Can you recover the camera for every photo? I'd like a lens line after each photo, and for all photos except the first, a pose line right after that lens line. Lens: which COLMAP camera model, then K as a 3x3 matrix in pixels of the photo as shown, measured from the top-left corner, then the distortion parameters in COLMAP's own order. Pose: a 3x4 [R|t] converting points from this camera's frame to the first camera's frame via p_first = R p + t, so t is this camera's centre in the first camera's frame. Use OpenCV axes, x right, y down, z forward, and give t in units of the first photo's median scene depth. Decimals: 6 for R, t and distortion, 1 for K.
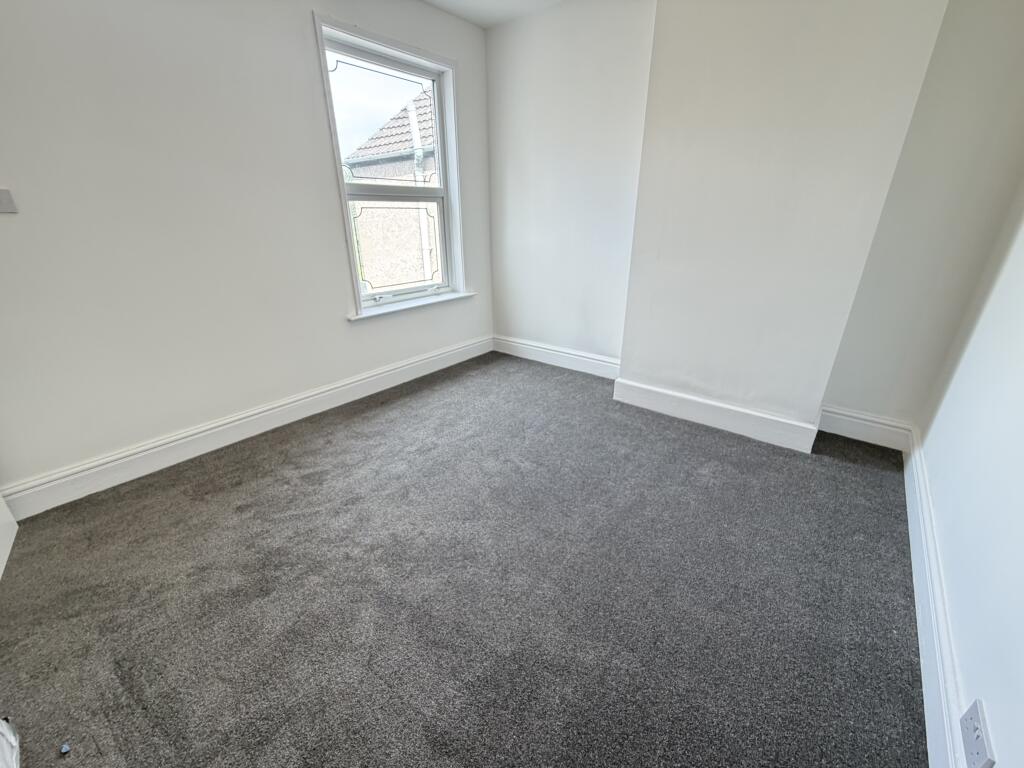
lens RADIAL K [[409.9, 0, 509.7], [0, 409.9, 383.5], [0, 0, 1]] dist [0.000870, 0.000202]
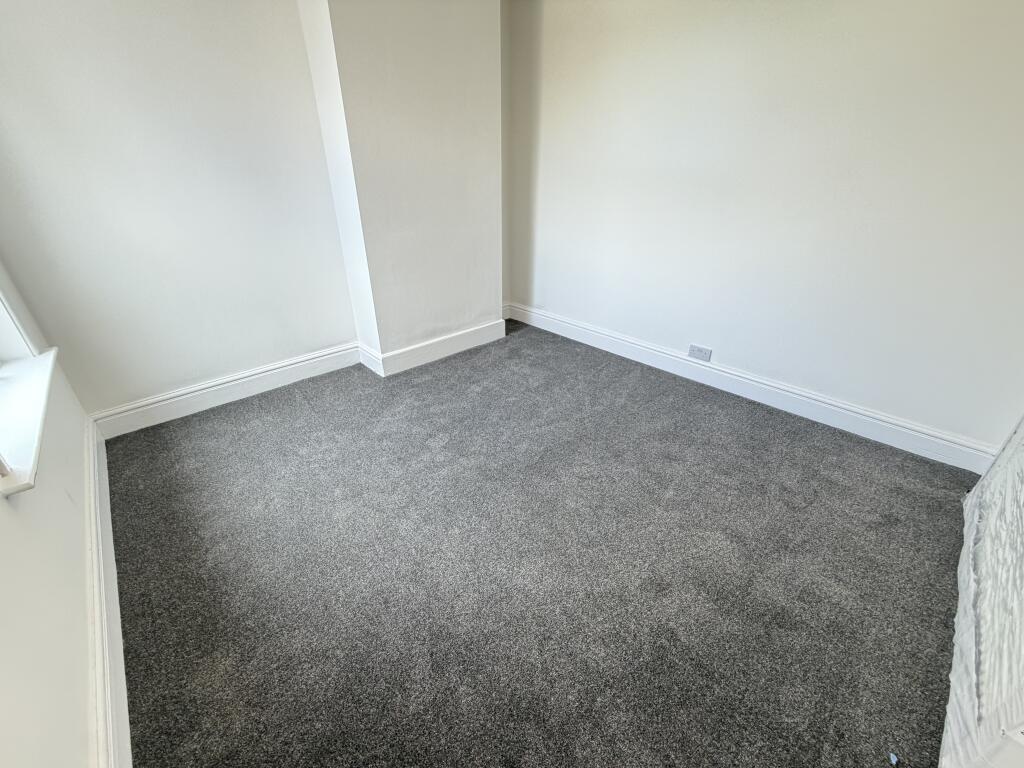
lens RADIAL K [[409.9, 0, 509.7], [0, 409.9, 383.5], [0, 0, 1]] dist [0.000870, 0.000202]
pose [[0.125293, -0.437337, 0.890527, -0.652622], [0.384318, 0.848914, 0.362829, -0.210252], [-0.914659, 0.296785, 0.274439, 0.521128]]
